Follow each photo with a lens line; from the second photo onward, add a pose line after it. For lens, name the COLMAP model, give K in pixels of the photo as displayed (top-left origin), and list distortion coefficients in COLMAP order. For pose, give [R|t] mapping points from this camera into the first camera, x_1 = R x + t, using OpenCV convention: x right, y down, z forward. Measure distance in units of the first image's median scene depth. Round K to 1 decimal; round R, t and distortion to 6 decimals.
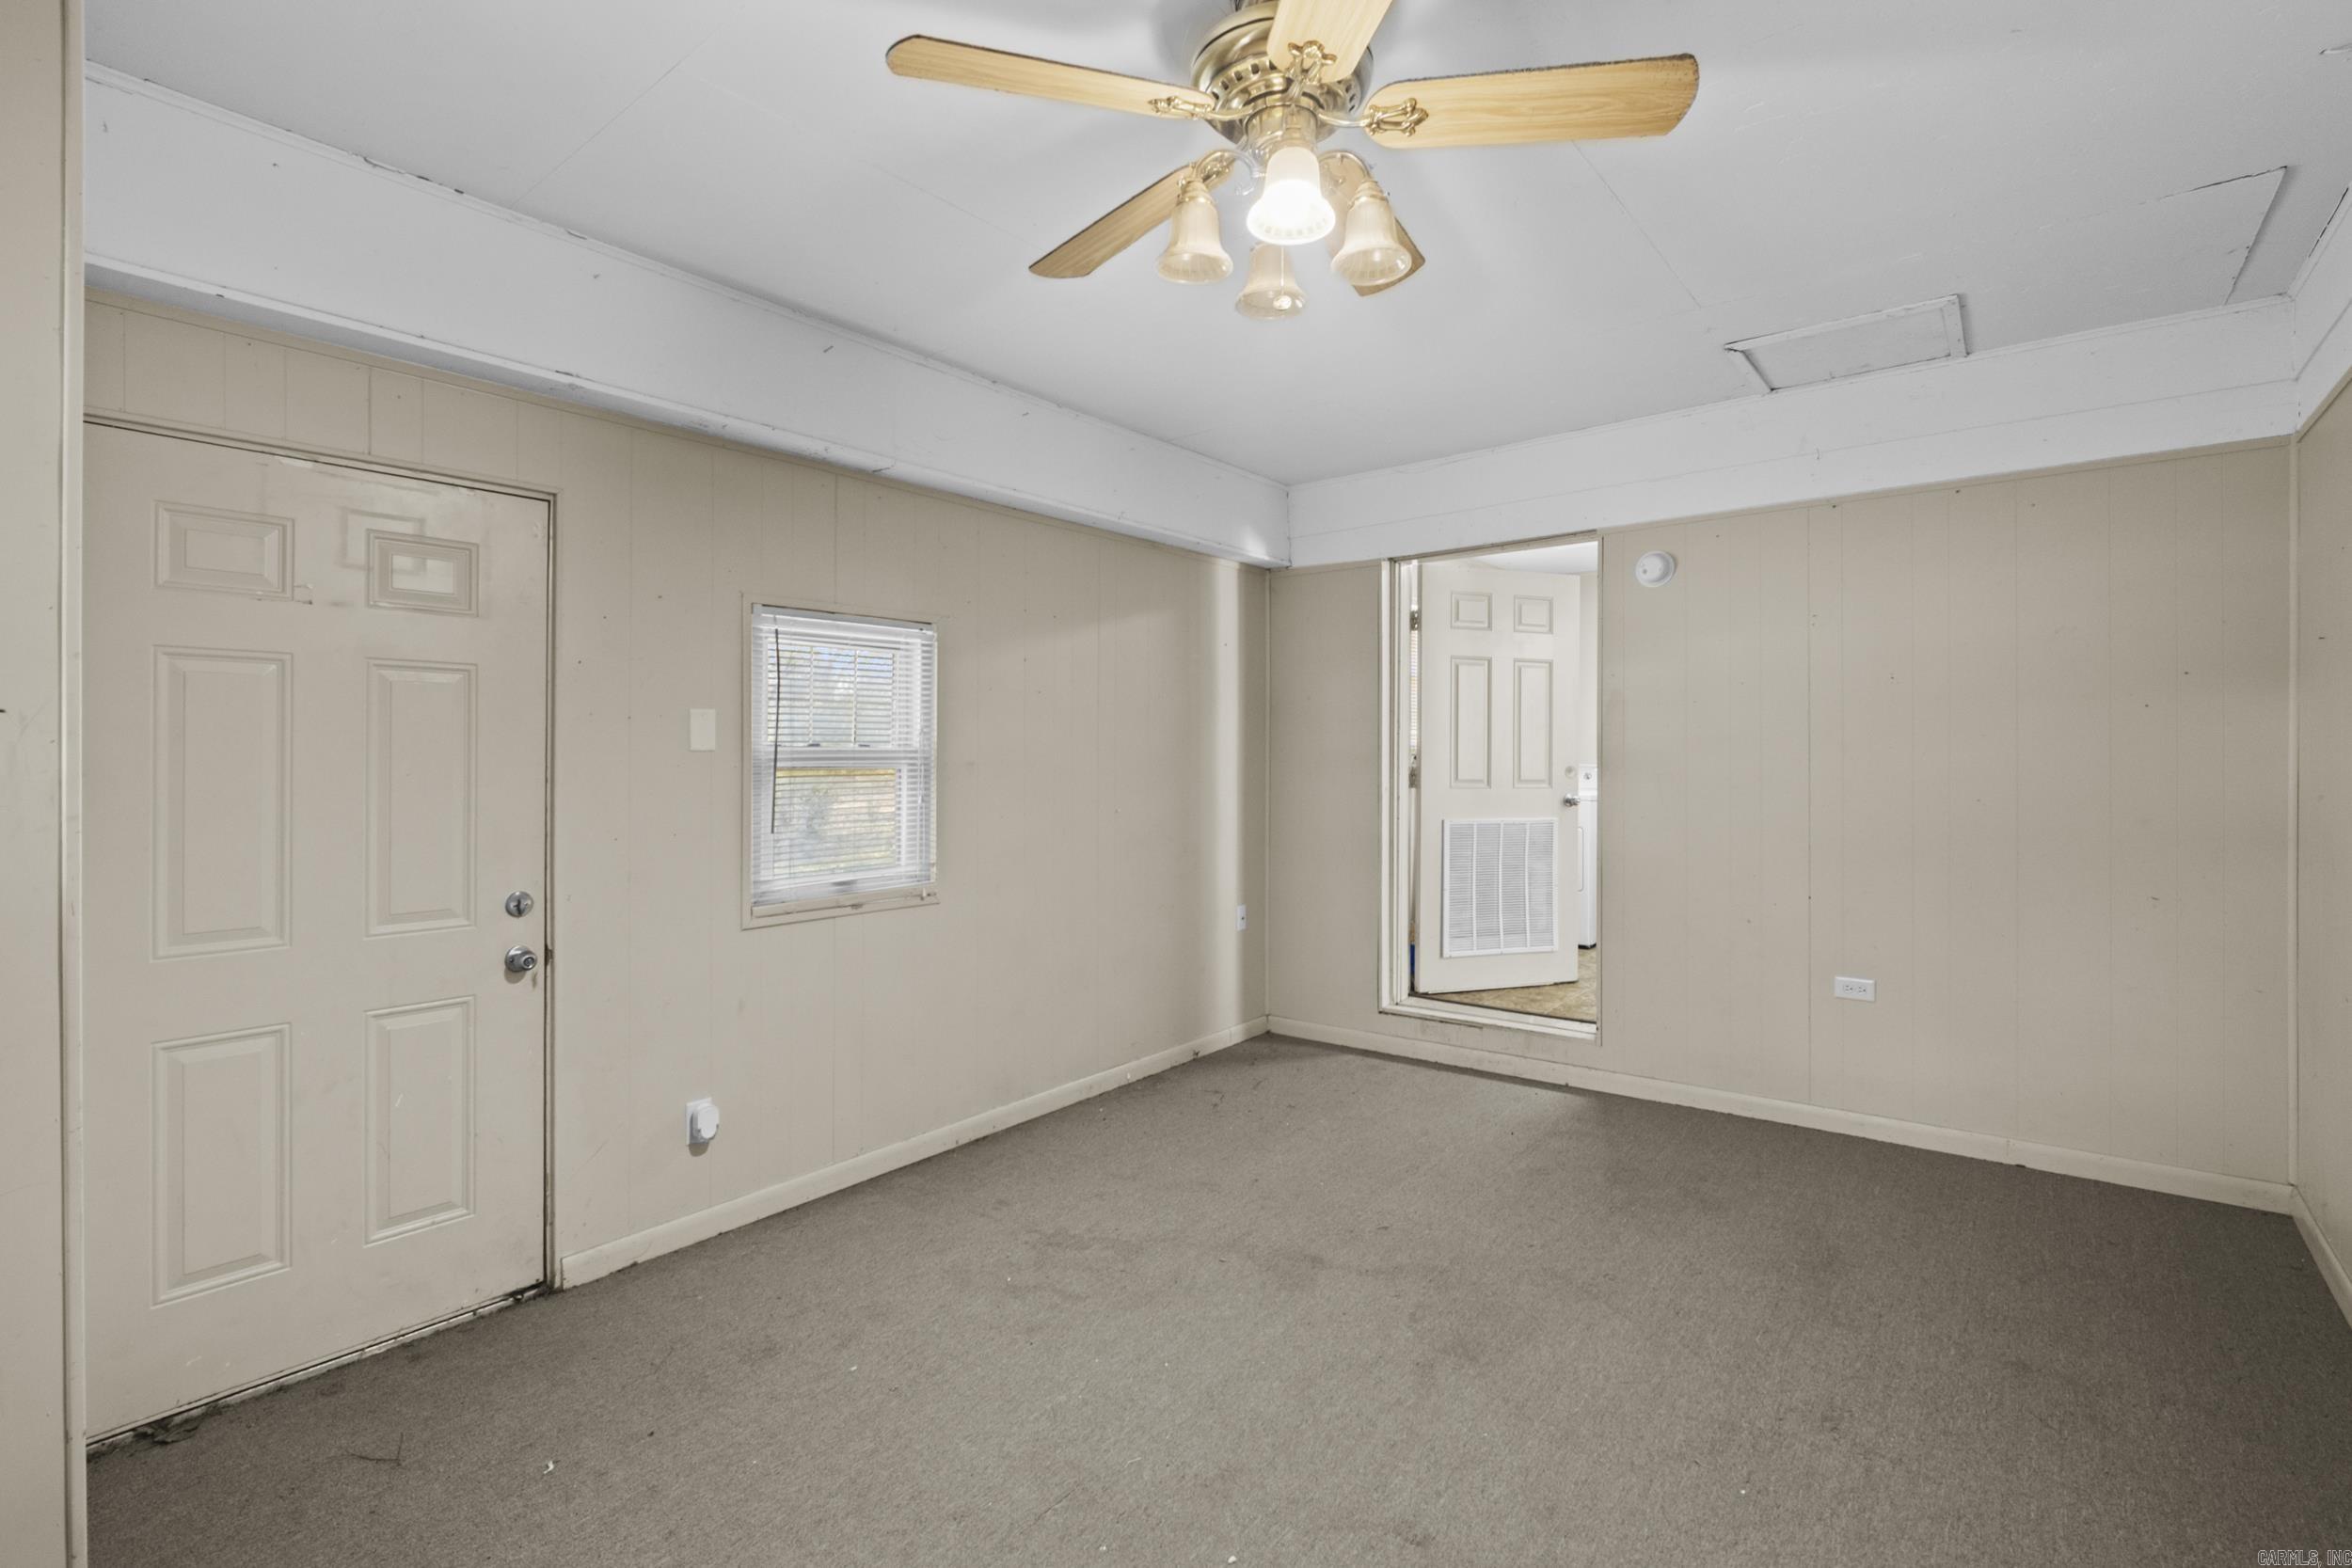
lens RADIAL K [[1028.3, 0, 1170.7], [0, 1028.3, 778.2], [0, 0, 1]] dist [-0.001385, 0.000060]
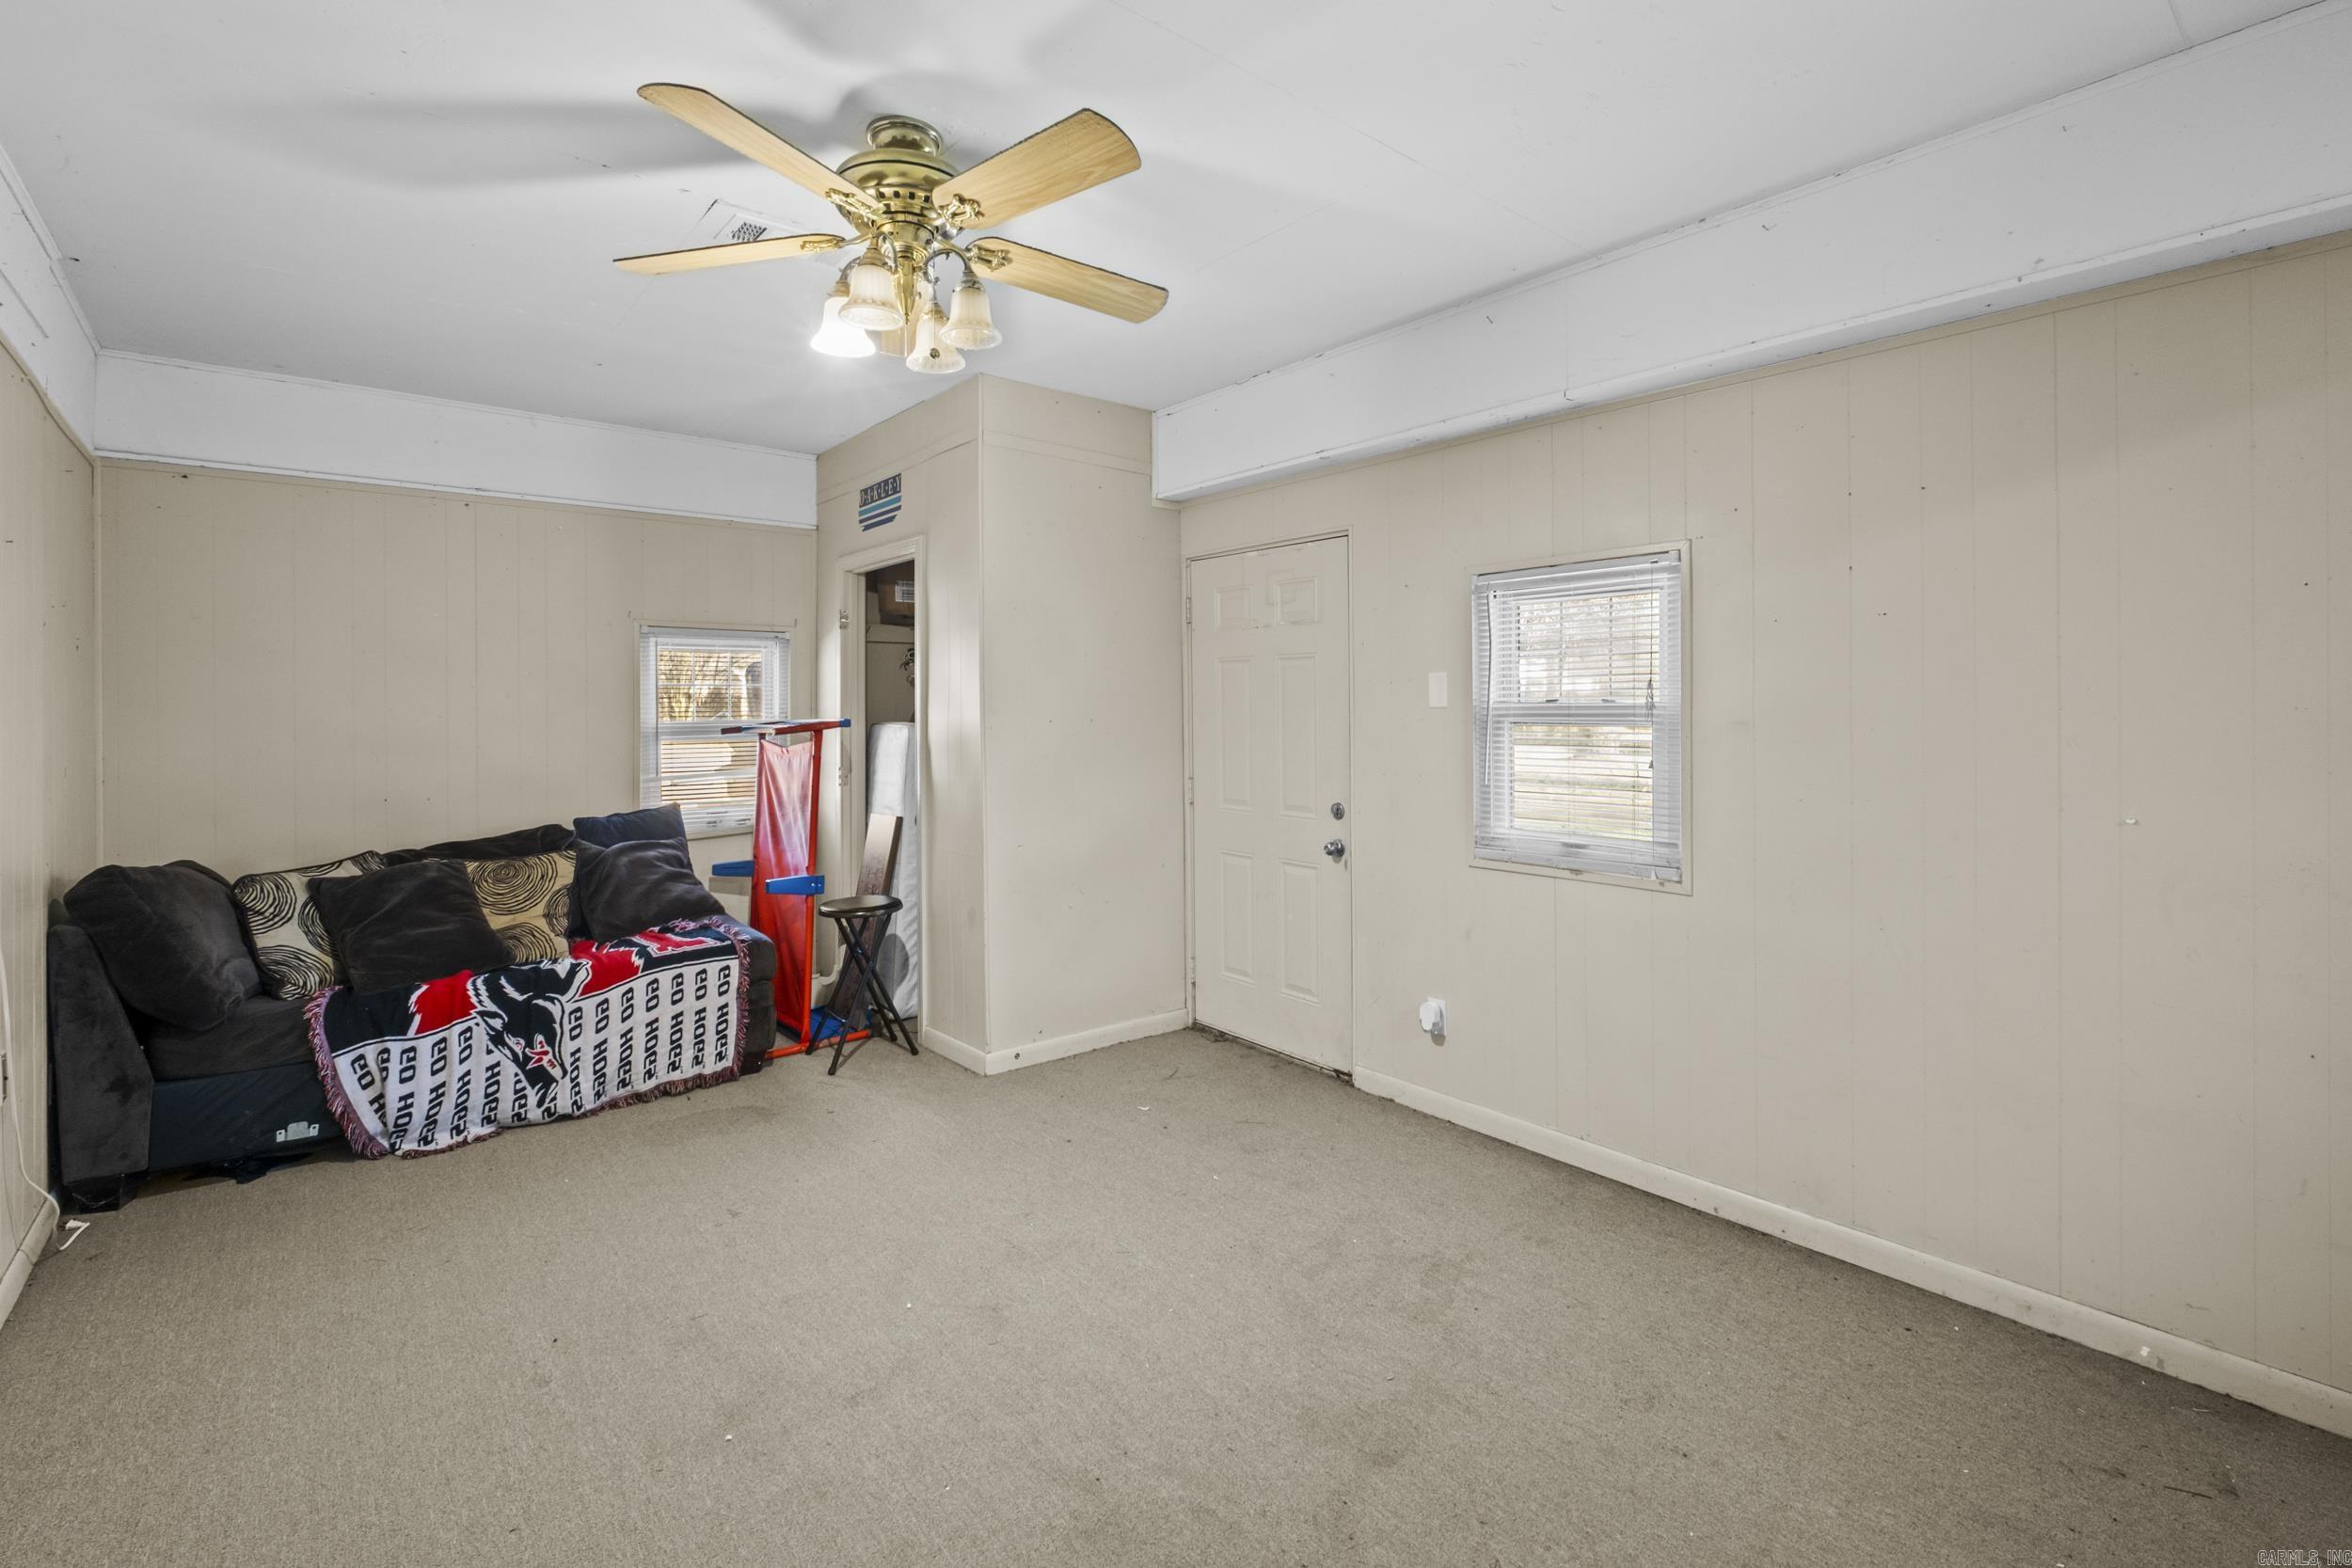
lens RADIAL K [[1024.3, 0, 1179.8], [0, 1024.3, 713.6], [0, 0, 1]] dist [0.000575, 0.000308]
pose [[-0.162828, 0.011589, -0.986586, 0.764025], [-0.015048, 0.999786, 0.014228, -0.031856], [0.986540, 0.017163, -0.162619, 0.891255]]
